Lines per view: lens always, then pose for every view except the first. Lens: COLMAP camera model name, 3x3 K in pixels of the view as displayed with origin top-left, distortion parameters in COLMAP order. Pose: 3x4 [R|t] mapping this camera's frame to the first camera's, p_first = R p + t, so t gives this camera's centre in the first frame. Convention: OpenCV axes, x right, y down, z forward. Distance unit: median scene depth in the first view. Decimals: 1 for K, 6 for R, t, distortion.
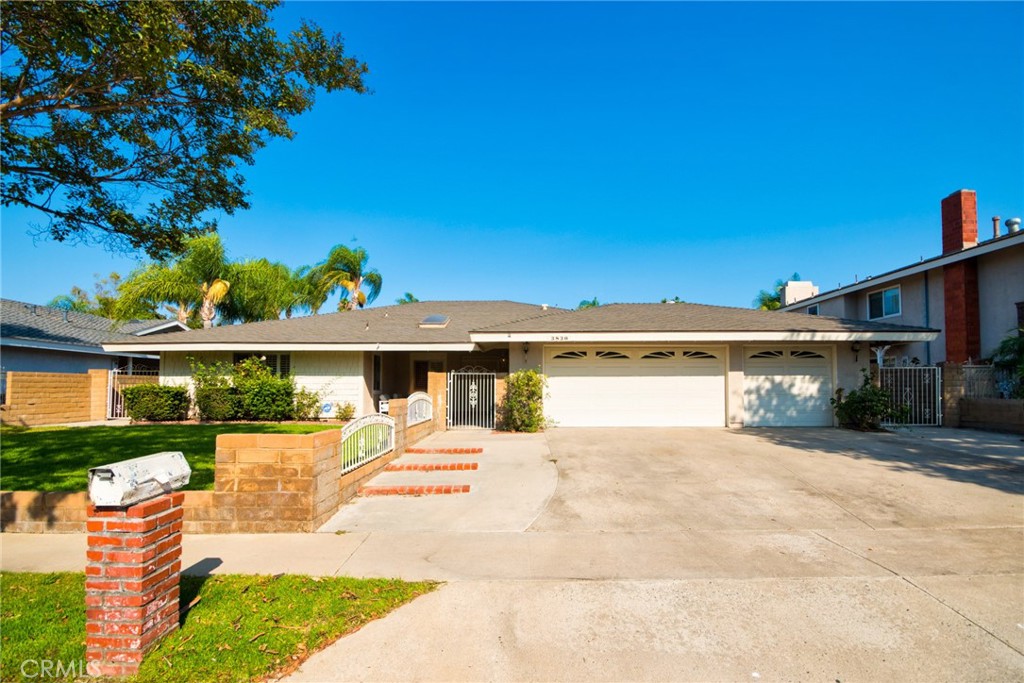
lens RADIAL K [[454.1, 0, 514.4], [0, 454.1, 364.7], [0, 0, 1]] dist [-0.000224, -0.000035]
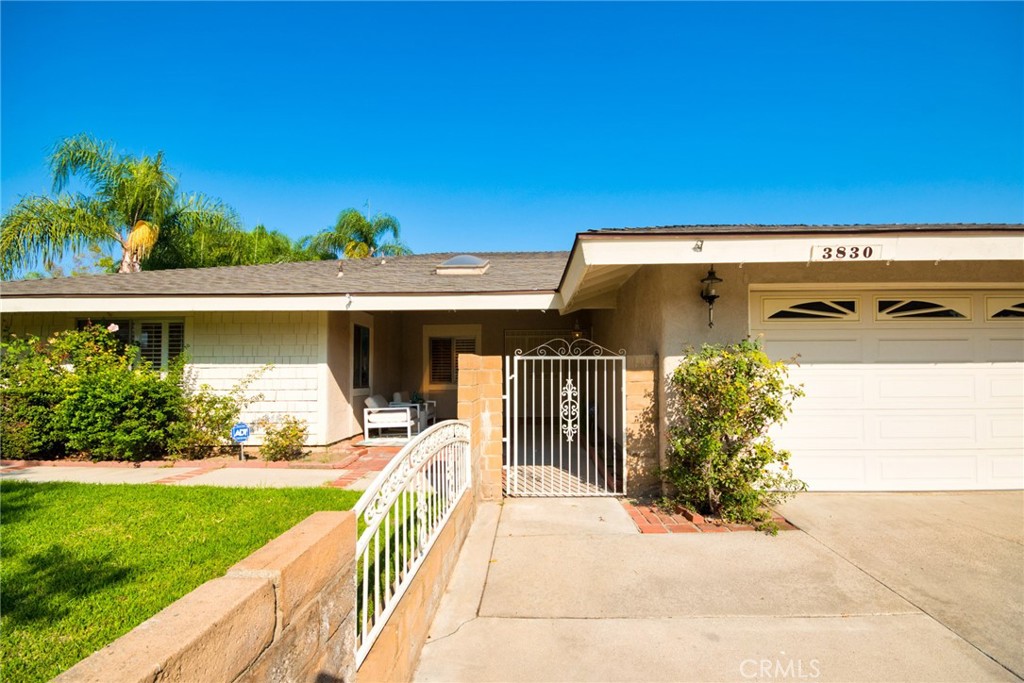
lens RADIAL K [[443.0, 0, 530.6], [0, 443.0, 363.2], [0, 0, 1]] dist [0.001060, 0.000071]
pose [[0.999974, -0.004813, -0.005318, -0.123083], [0.004993, 0.999395, 0.034432, 0.010786], [0.005150, -0.034457, 0.999393, 0.607896]]
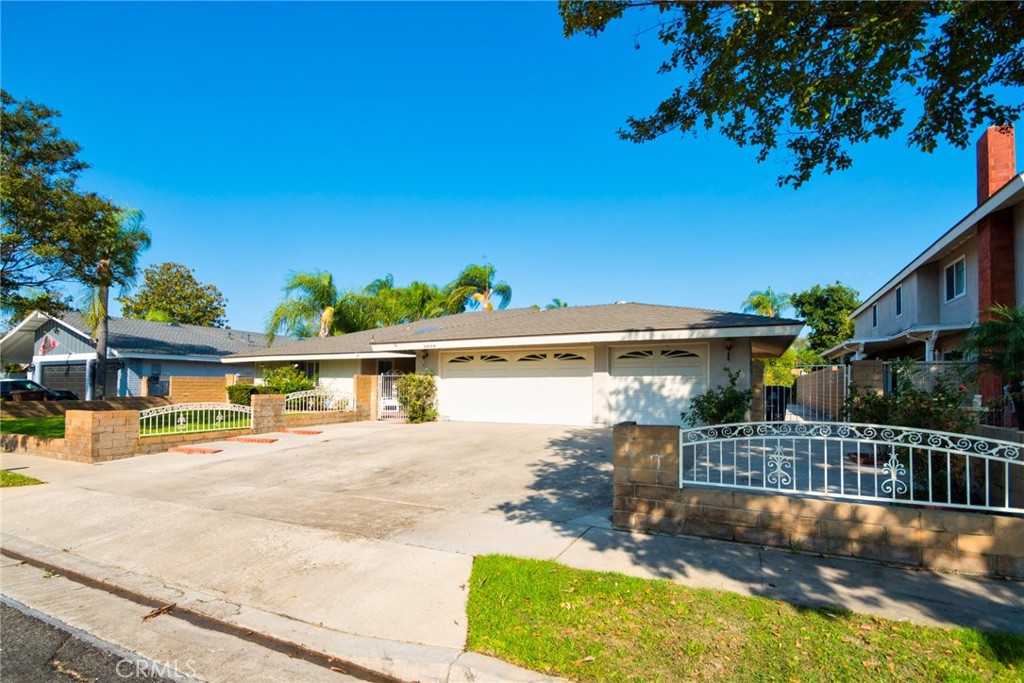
lens RADIAL K [[443.7, 0, 511.3], [0, 443.7, 372.7], [0, 0, 1]] dist [0.000241, -0.000040]
pose [[0.915173, -0.008417, -0.402973, 0.697840], [0.015535, 0.999776, 0.014400, -0.001403], [0.402761, -0.019439, 0.915099, 0.010988]]
